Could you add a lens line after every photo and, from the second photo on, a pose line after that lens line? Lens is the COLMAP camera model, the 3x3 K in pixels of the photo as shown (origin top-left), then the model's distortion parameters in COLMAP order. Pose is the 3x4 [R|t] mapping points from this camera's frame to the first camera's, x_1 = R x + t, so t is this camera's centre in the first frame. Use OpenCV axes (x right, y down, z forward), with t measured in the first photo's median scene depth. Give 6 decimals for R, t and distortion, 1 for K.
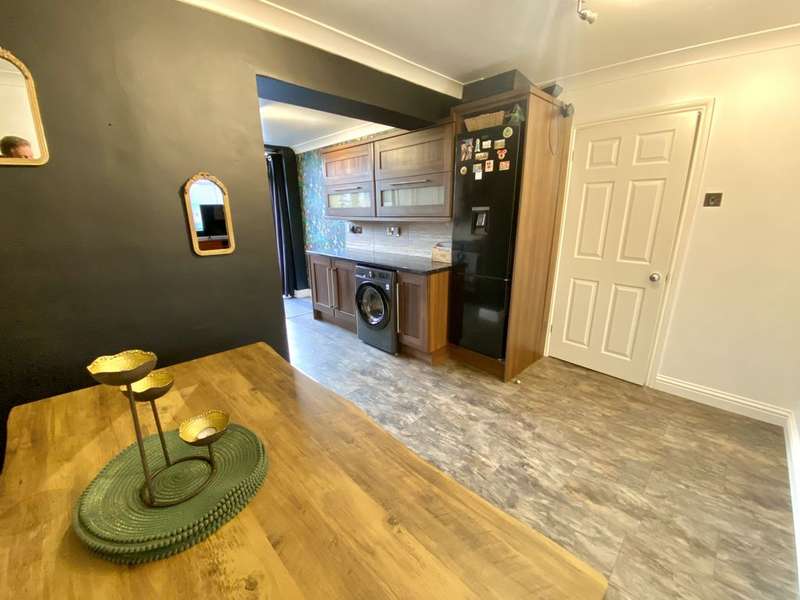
lens RADIAL K [[324.2, 0, 397.1], [0, 324.2, 301.7], [0, 0, 1]] dist [0.003599, -0.006511]
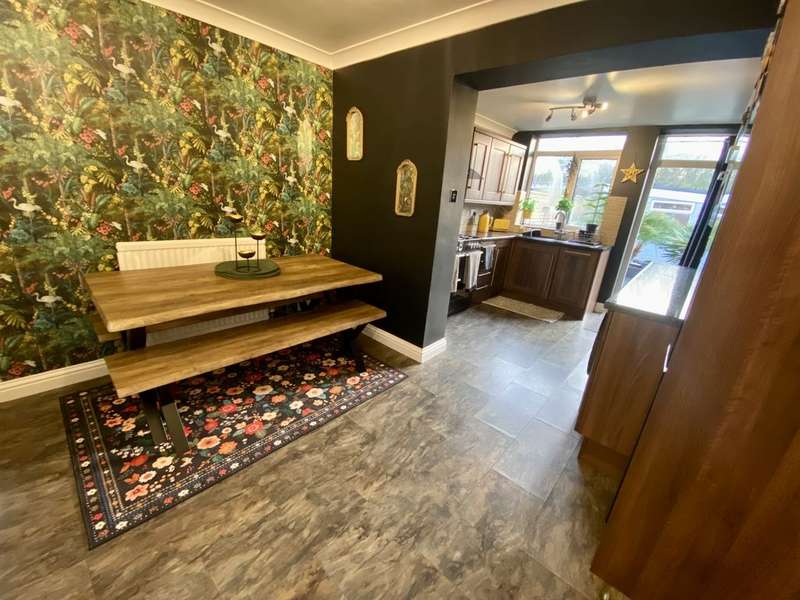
lens RADIAL K [[324.2, 0, 398.3], [0, 324.2, 298.2], [0, 0, 1]] dist [0.003599, -0.006511]
pose [[0.069441, 0.325903, -0.942849, 0.856930], [-0.347948, 0.893690, 0.283284, -0.188184], [0.934939, 0.308390, 0.175456, 0.724533]]
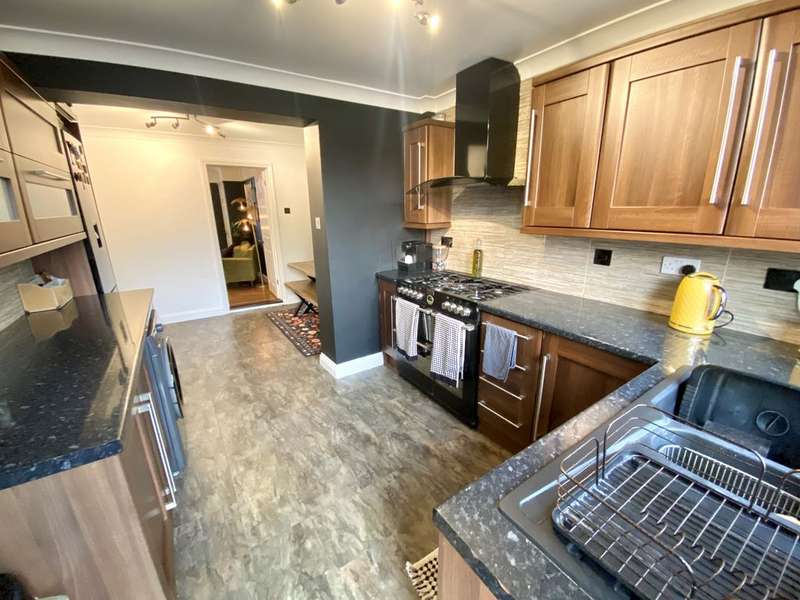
lens RADIAL K [[324.2, 0, 404.6], [0, 324.2, 301.4], [0, 0, 1]] dist [0.003599, -0.006511]
pose [[-0.988234, -0.019633, 0.151683, -0.988797], [0.063138, 0.850919, 0.521488, -0.662154], [-0.139308, 0.524929, -0.839668, 2.271445]]
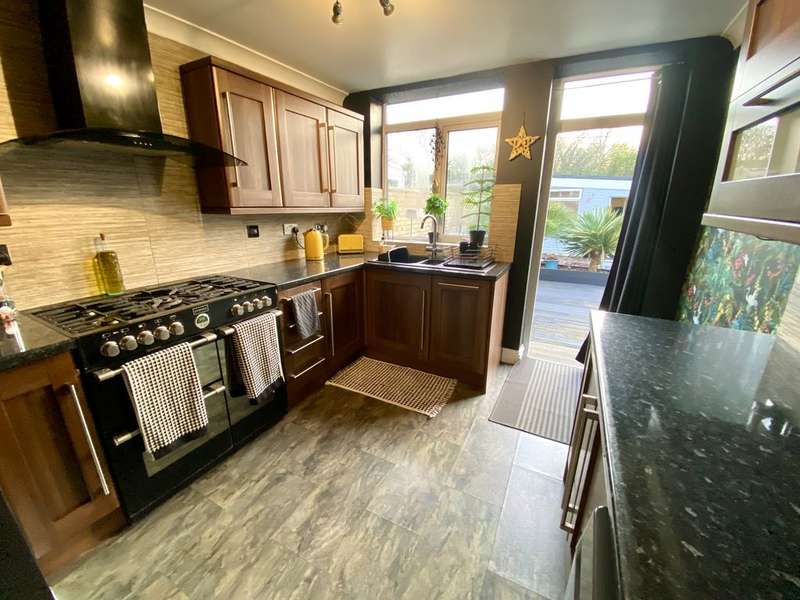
lens RADIAL K [[324.2, 0, 396.2], [0, 324.2, 298.1], [0, 0, 1]] dist [0.003599, -0.006511]
pose [[0.319269, 0.277930, -0.905992, -0.058428], [-0.262215, 0.944610, 0.197373, -0.381739], [0.910665, 0.174550, 0.374462, 1.394986]]
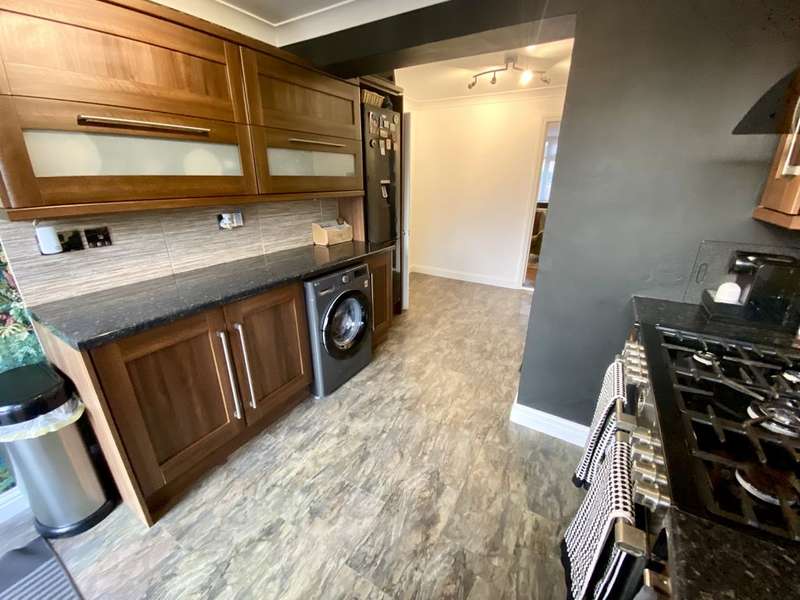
lens RADIAL K [[324.2, 0, 394.9], [0, 324.2, 302.6], [0, 0, 1]] dist [0.003599, -0.006511]
pose [[-0.260379, -0.336058, 0.905134, -1.186621], [0.263544, 0.877133, 0.401475, -0.463494], [-0.928842, 0.343078, -0.139821, 1.626908]]
